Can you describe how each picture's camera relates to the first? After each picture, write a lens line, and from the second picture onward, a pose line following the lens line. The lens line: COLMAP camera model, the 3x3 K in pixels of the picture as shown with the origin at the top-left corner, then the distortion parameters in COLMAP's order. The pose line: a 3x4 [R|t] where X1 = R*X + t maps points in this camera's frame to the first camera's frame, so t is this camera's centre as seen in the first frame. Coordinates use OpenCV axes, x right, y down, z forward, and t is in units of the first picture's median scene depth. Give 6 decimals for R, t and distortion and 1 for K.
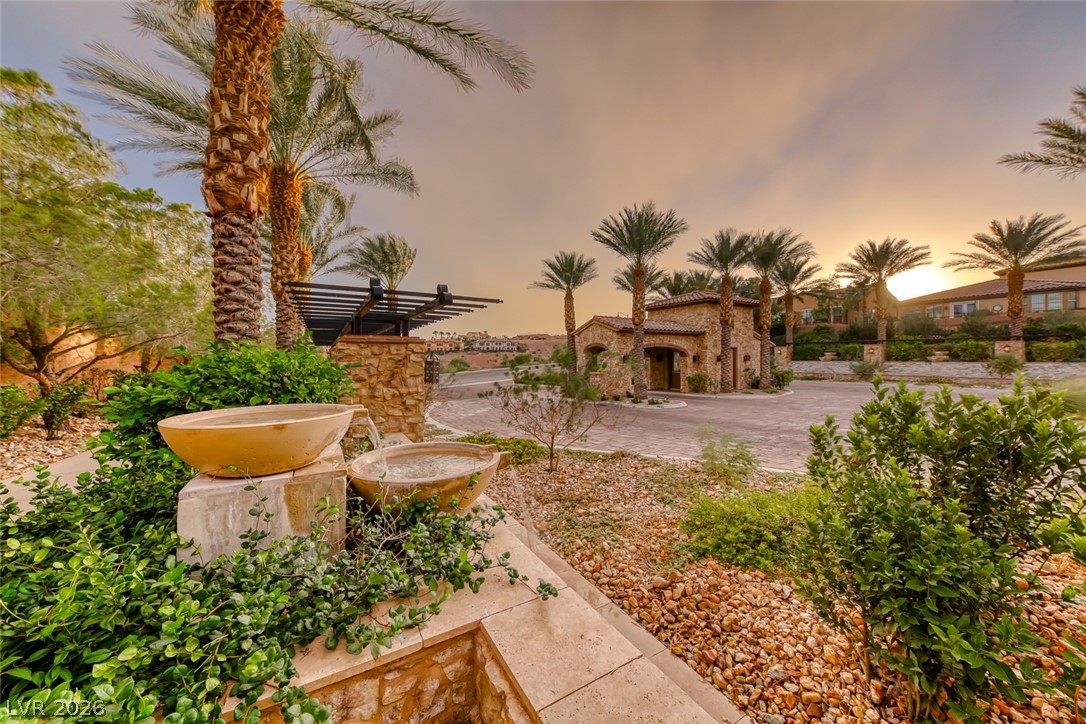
lens RADIAL K [[372.9, 0, 543.0], [0, 372.9, 362.0], [0, 0, 1]] dist [0.000022, -0.000008]
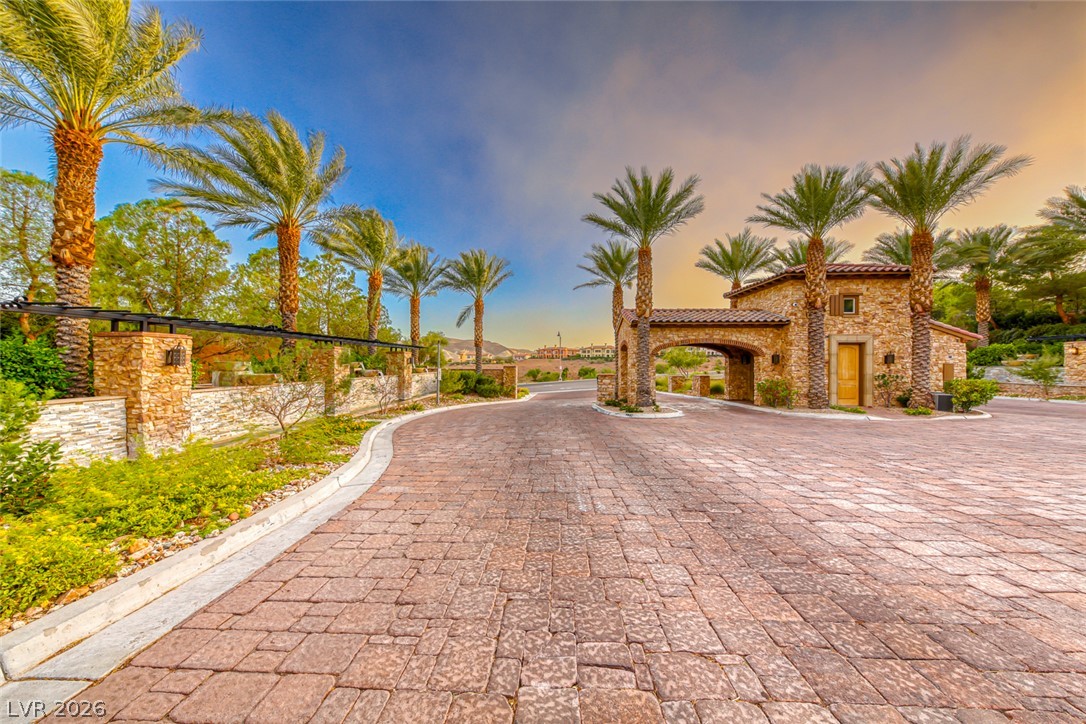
lens RADIAL K [[388.9, 0, 544.9], [0, 388.9, 369.6], [0, 0, 1]] dist [-0.002111, -0.000217]
pose [[0.844641, 0.010052, -0.535238, 0.444625], [-0.010618, 0.999942, 0.002022, 0.014727], [0.535227, 0.003975, 0.844699, 0.138911]]
